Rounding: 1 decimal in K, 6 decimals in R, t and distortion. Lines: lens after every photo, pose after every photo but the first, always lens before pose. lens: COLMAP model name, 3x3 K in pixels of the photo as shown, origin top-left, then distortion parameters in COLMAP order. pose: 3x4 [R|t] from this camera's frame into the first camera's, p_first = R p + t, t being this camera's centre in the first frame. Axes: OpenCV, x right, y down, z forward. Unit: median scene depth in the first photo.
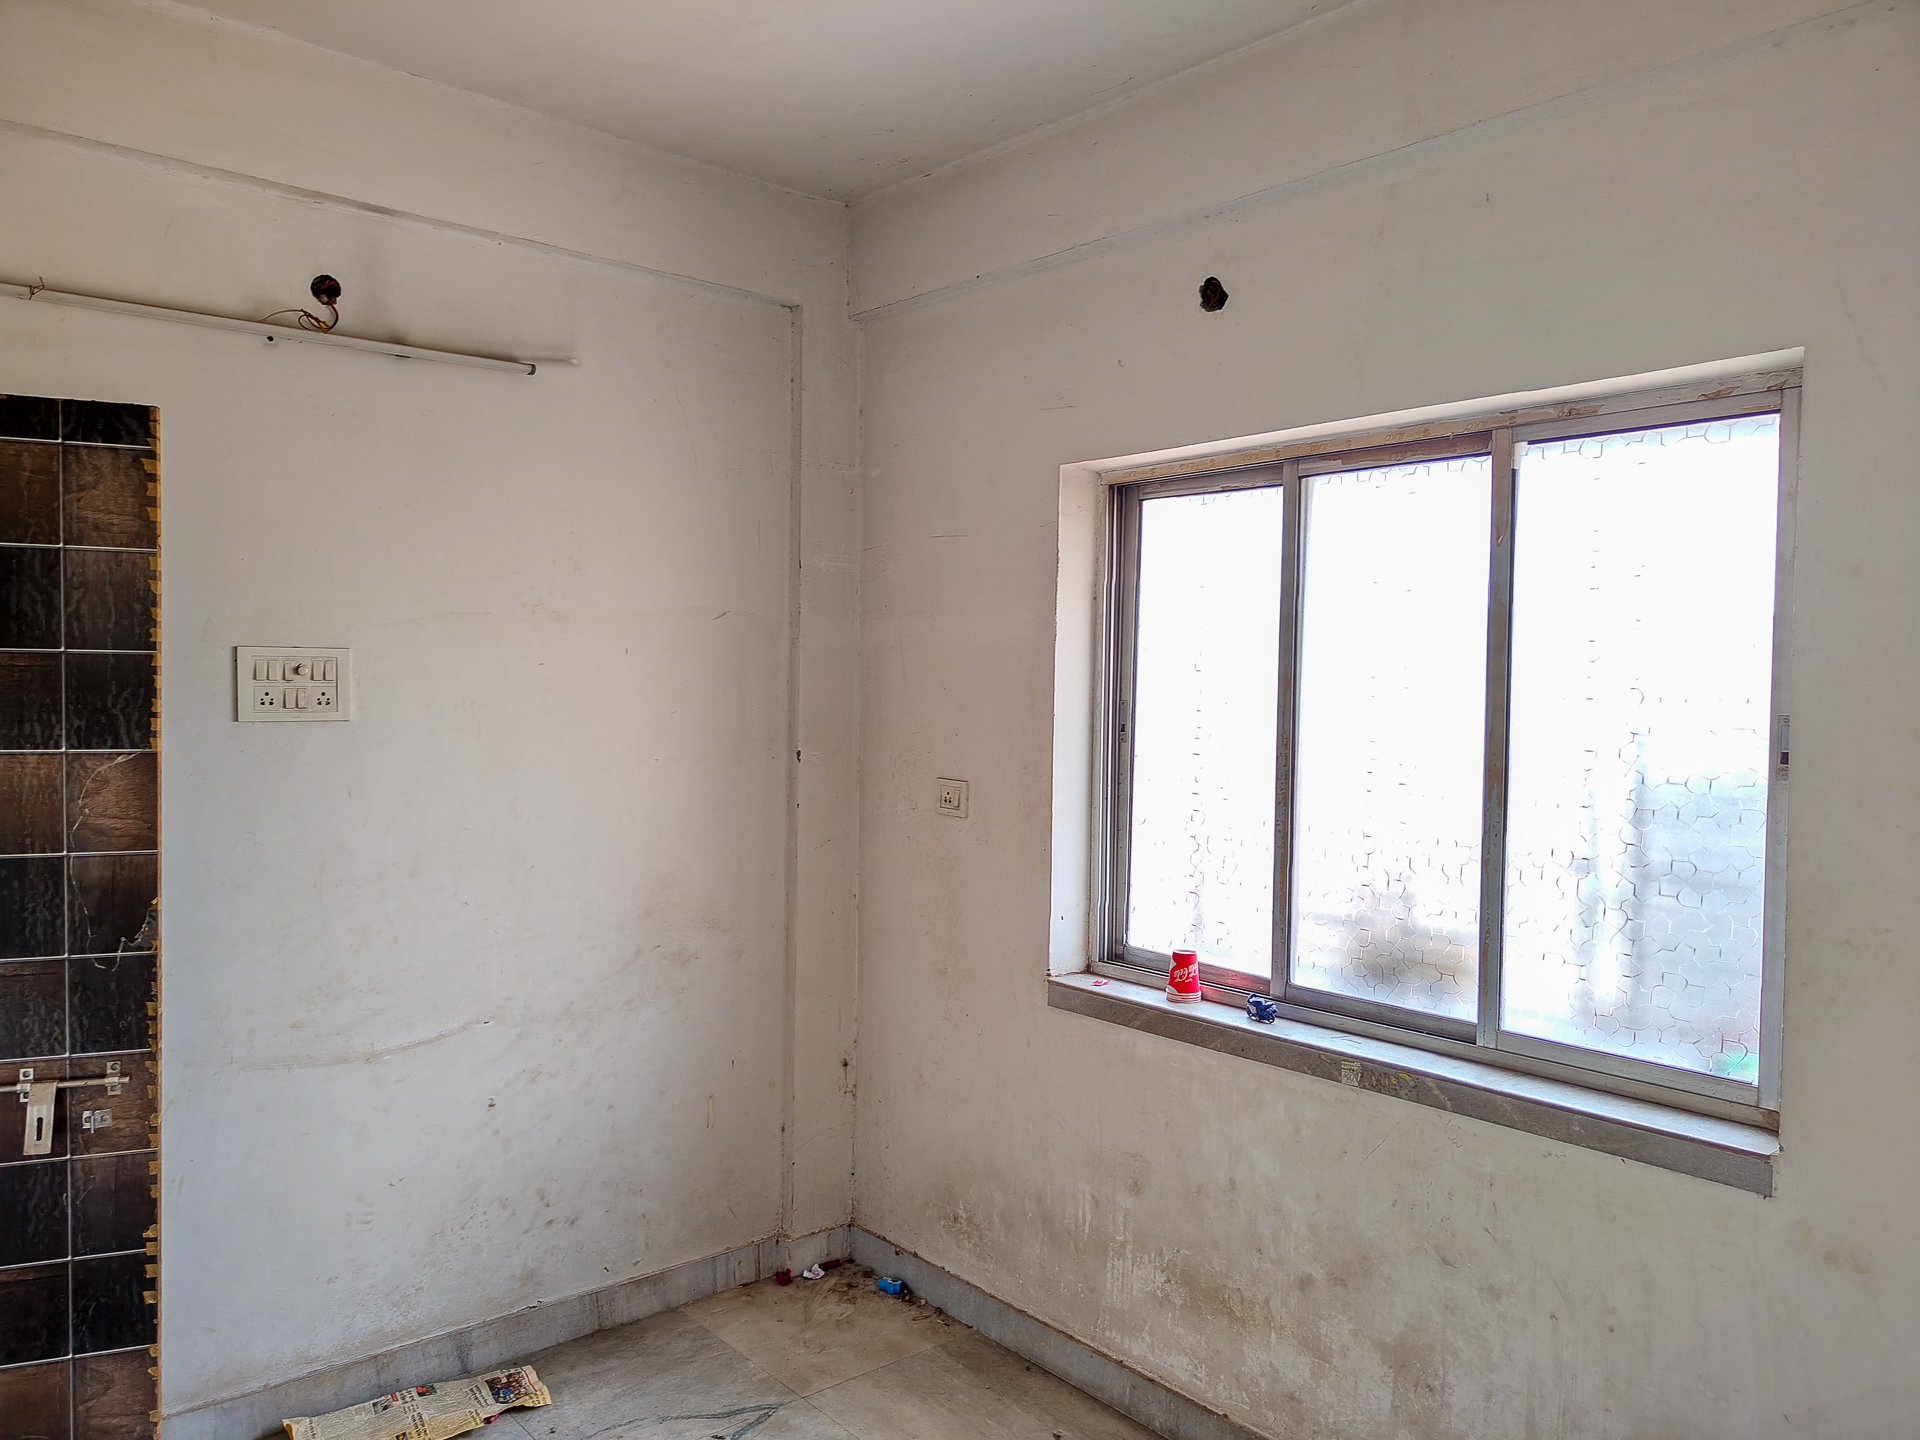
lens RADIAL K [[1356.4, 0, 960.0], [0, 1356.4, 720.0], [0, 0, 1]] dist [0.011534, -0.001084]
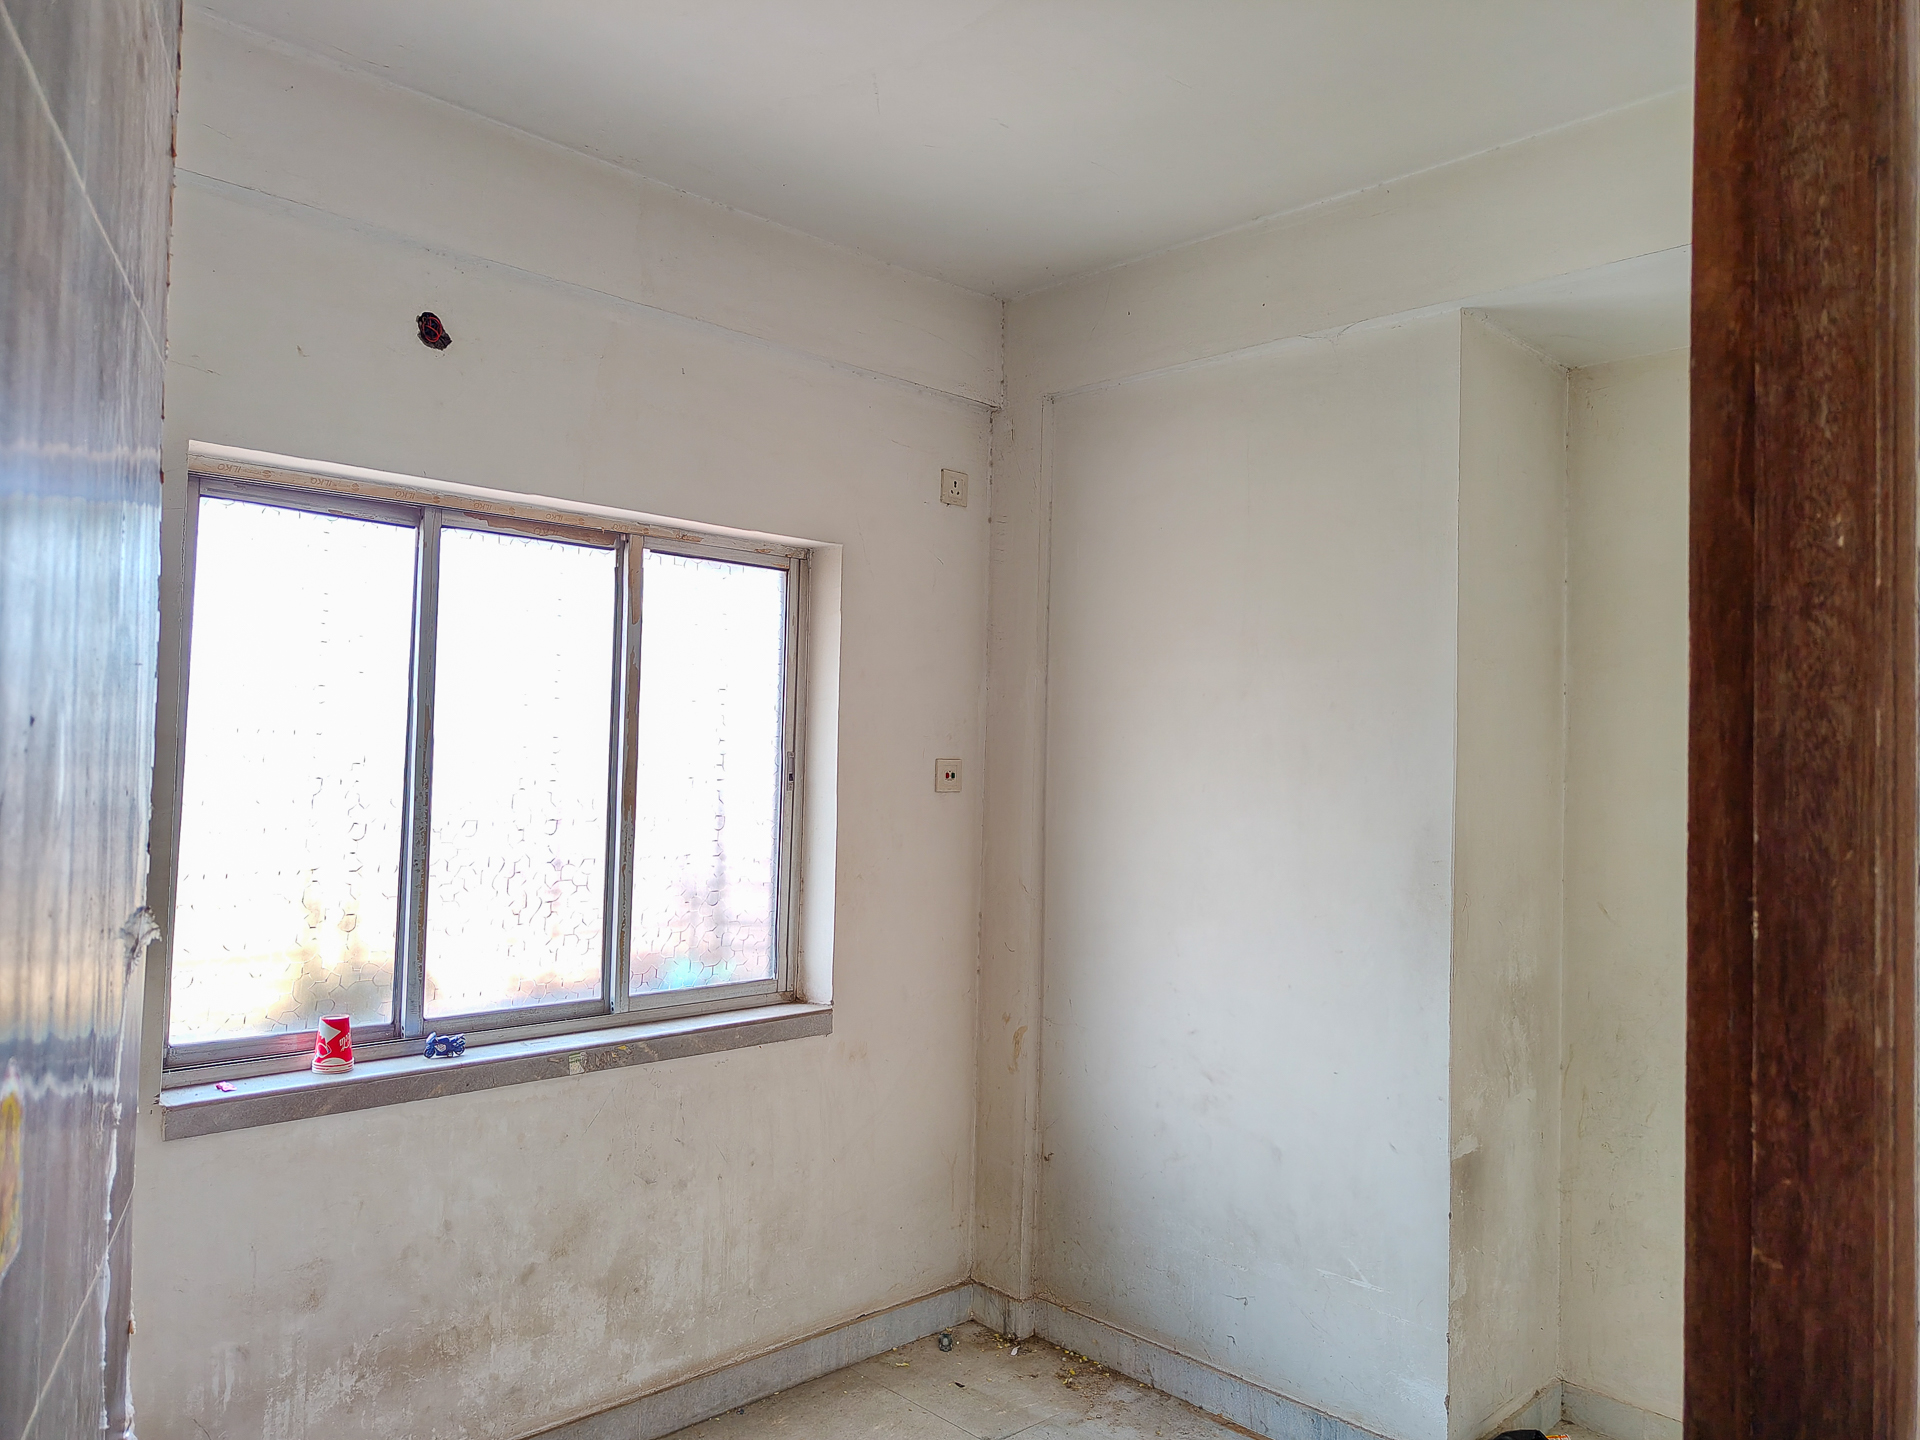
lens RADIAL K [[1356.4, 0, 960.0], [0, 1356.4, 720.0], [0, 0, 1]] dist [0.011534, -0.001084]
pose [[-0.043566, 0.015518, 0.998930, -0.856466], [0.005211, 0.999869, -0.015306, -0.013486], [-0.999037, 0.004539, -0.043641, 0.694574]]
